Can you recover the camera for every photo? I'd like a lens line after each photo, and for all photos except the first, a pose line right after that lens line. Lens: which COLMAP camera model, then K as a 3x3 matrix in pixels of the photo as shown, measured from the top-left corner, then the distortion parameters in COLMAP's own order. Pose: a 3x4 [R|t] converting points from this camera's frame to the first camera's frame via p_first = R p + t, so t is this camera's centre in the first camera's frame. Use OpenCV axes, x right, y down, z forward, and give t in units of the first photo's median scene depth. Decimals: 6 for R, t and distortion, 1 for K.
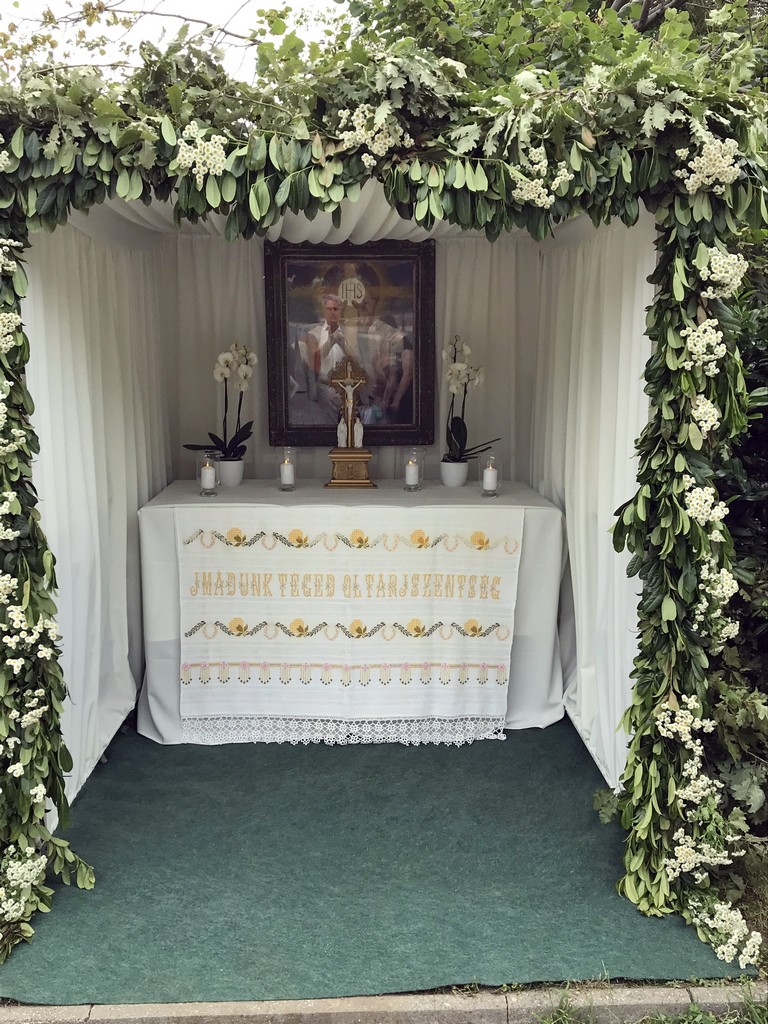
lens RADIAL K [[1017.5, 0, 384.0], [0, 1017.5, 512.0], [0, 0, 1]] dist [0.194899, -0.002921]
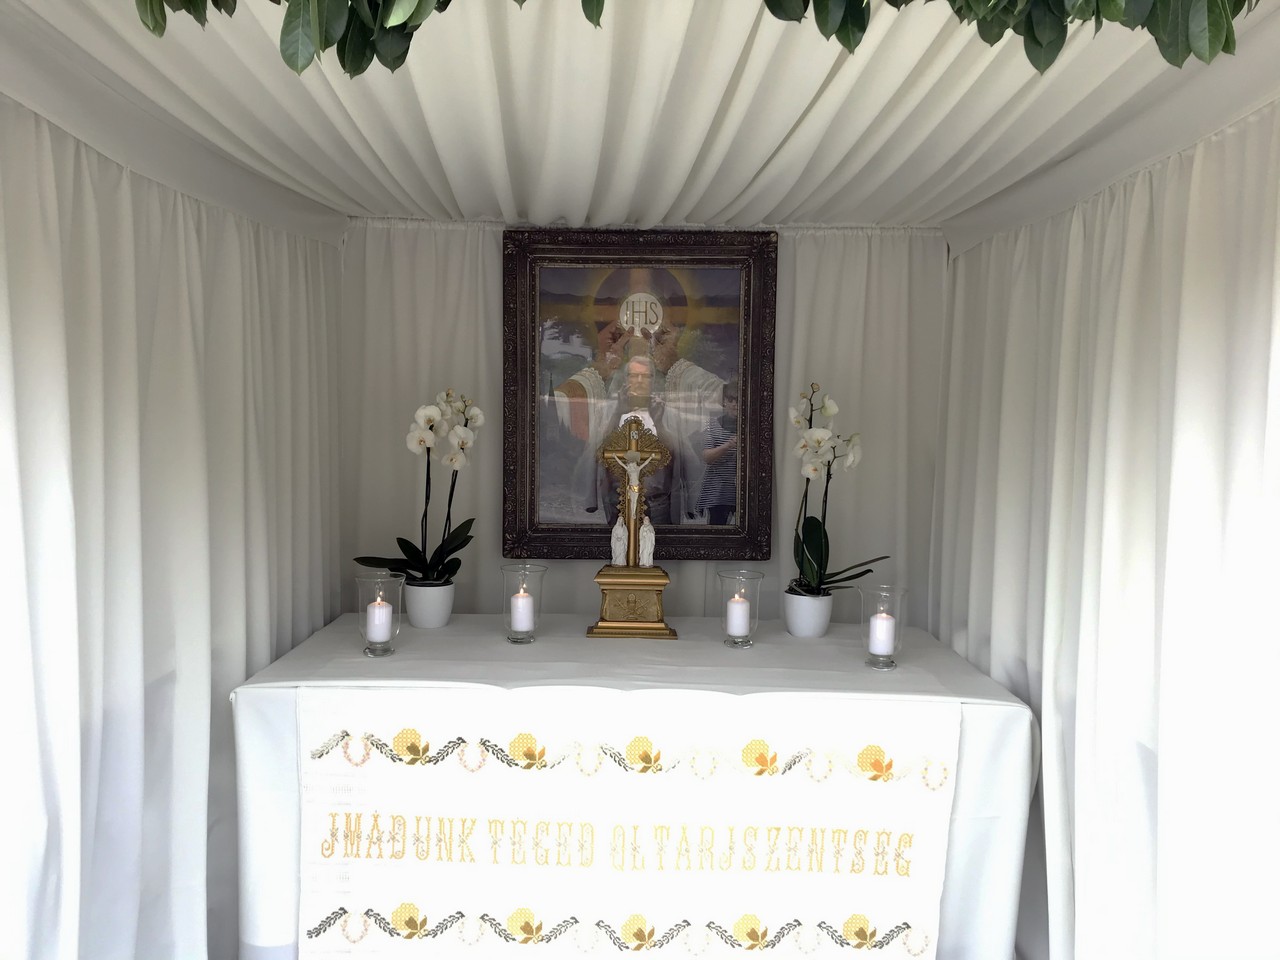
lens RADIAL K [[1034.5, 0, 632.6], [0, 1034.5, 528.6], [0, 0, 1]] dist [0.009020, 0.000055]
pose [[0.999027, 0.019508, -0.039544, -0.010141], [-0.021703, 0.998202, -0.055865, -0.053388], [0.038383, 0.056669, 0.997655, 0.412869]]
